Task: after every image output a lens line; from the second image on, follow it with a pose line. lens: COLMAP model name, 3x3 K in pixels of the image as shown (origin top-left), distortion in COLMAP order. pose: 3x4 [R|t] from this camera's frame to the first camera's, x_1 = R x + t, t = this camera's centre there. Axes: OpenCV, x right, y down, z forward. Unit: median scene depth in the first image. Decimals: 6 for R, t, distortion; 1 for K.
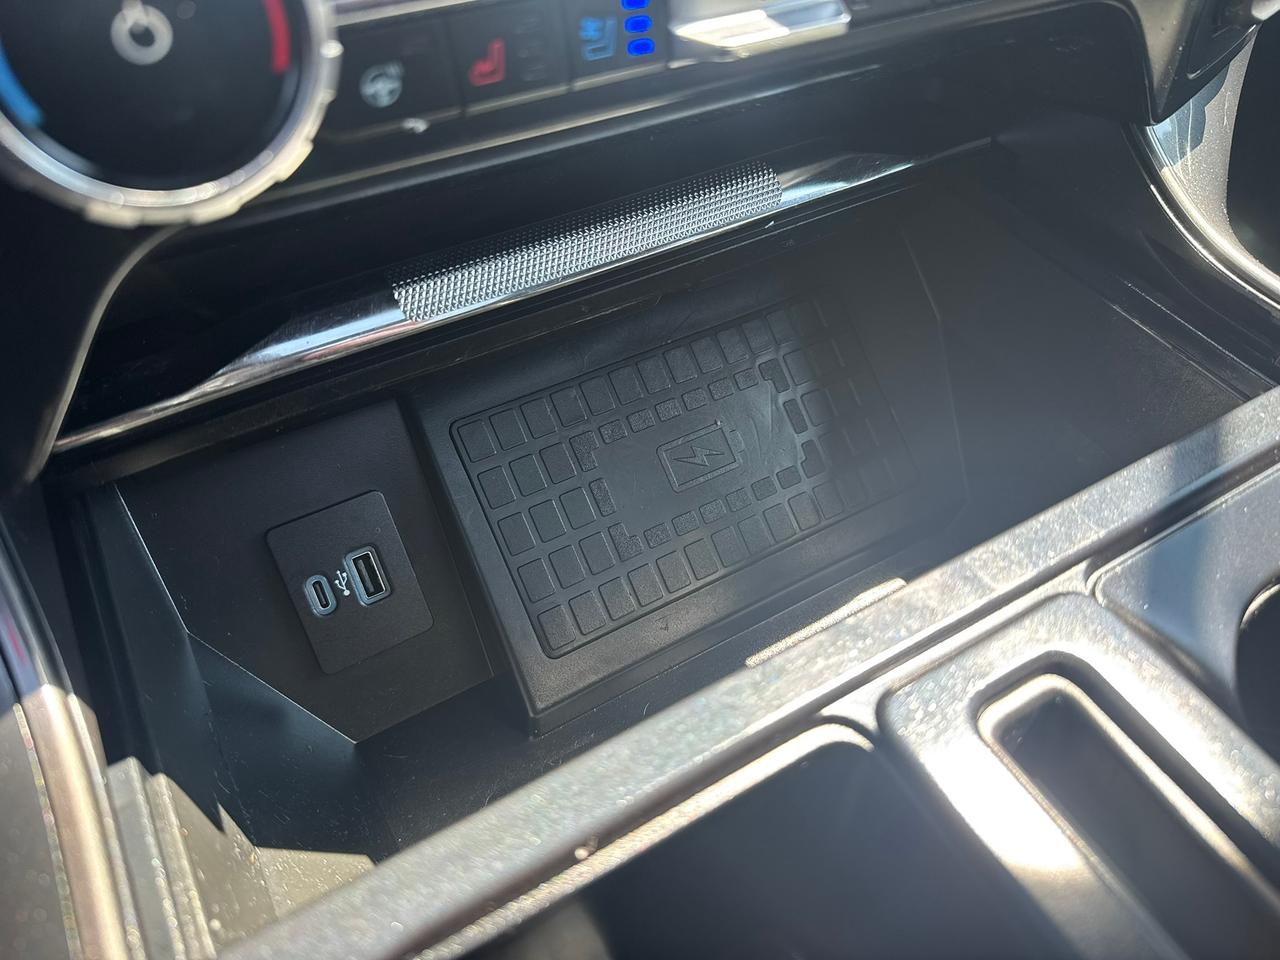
lens RADIAL K [[909.1, 0, 634.7], [0, 909.1, 484.0], [0, 0, 1]] dist [0.033213, -0.048943]
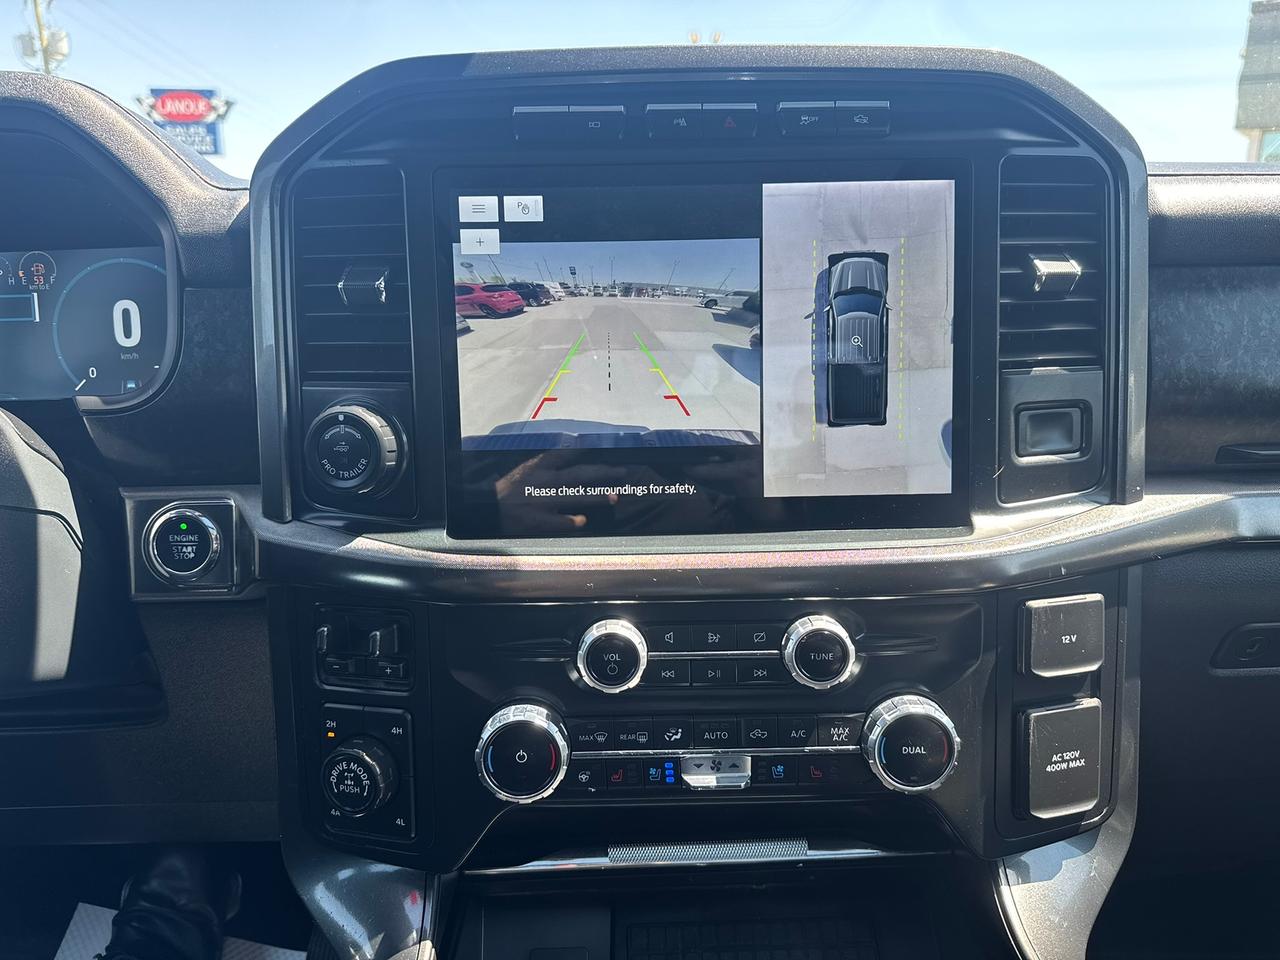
lens RADIAL K [[909.1, 0, 634.7], [0, 909.1, 484.0], [0, 0, 1]] dist [0.033213, -0.048943]
pose [[0.869784, 0.043543, -0.491507, 1.456612], [-0.330633, 0.790834, -0.515037, 0.369796], [0.366274, 0.610480, 0.702252, -1.903647]]
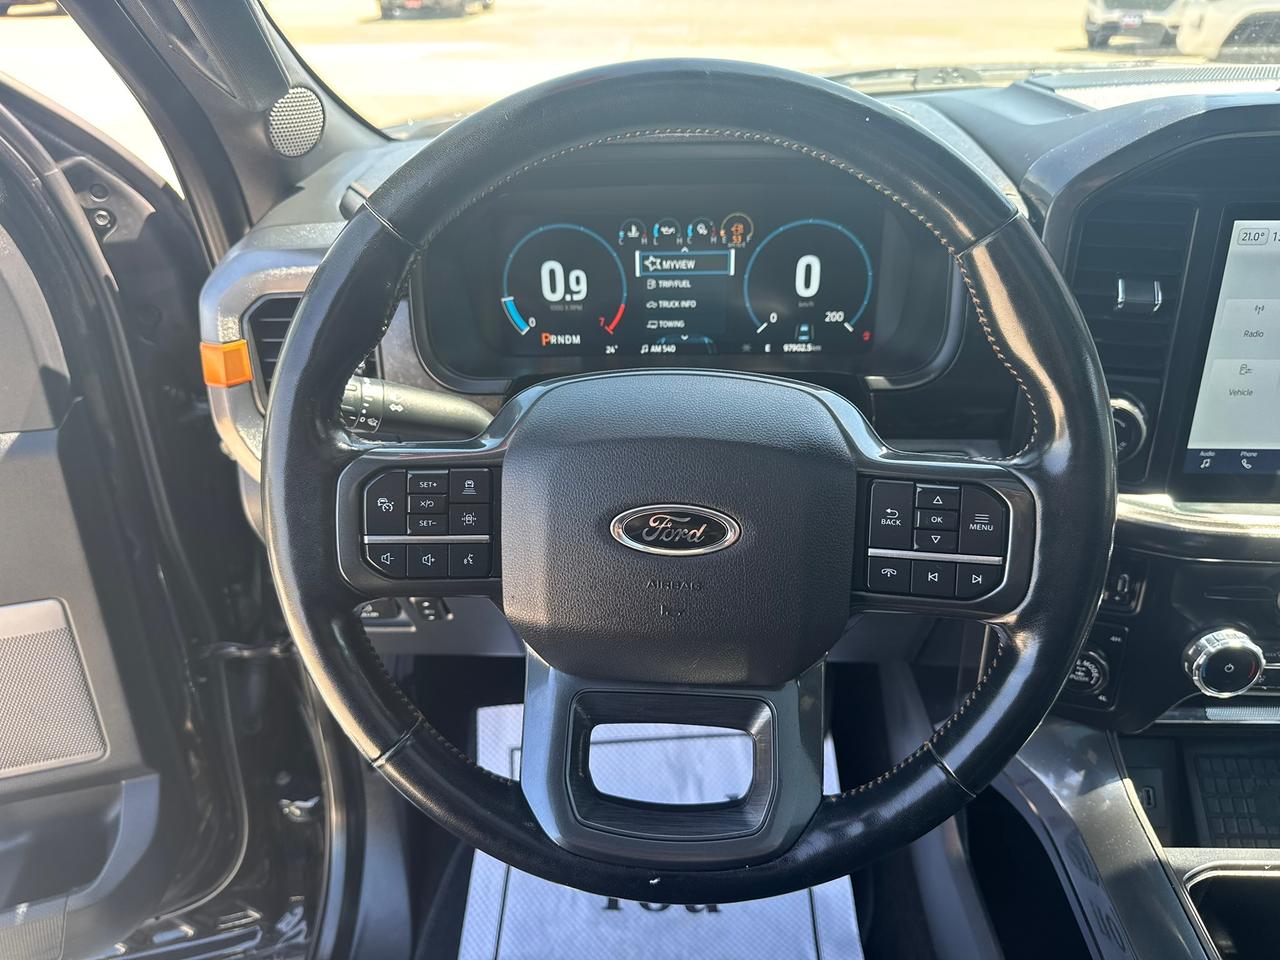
lens RADIAL K [[909.1, 0, 634.7], [0, 909.1, 484.0], [0, 0, 1]] dist [0.033213, -0.048943]
pose [[0.824901, 0.210725, -0.524532, -0.684418], [-0.381864, 0.891914, -0.242219, 0.967782], [0.416796, 0.400106, 0.816209, -4.305436]]
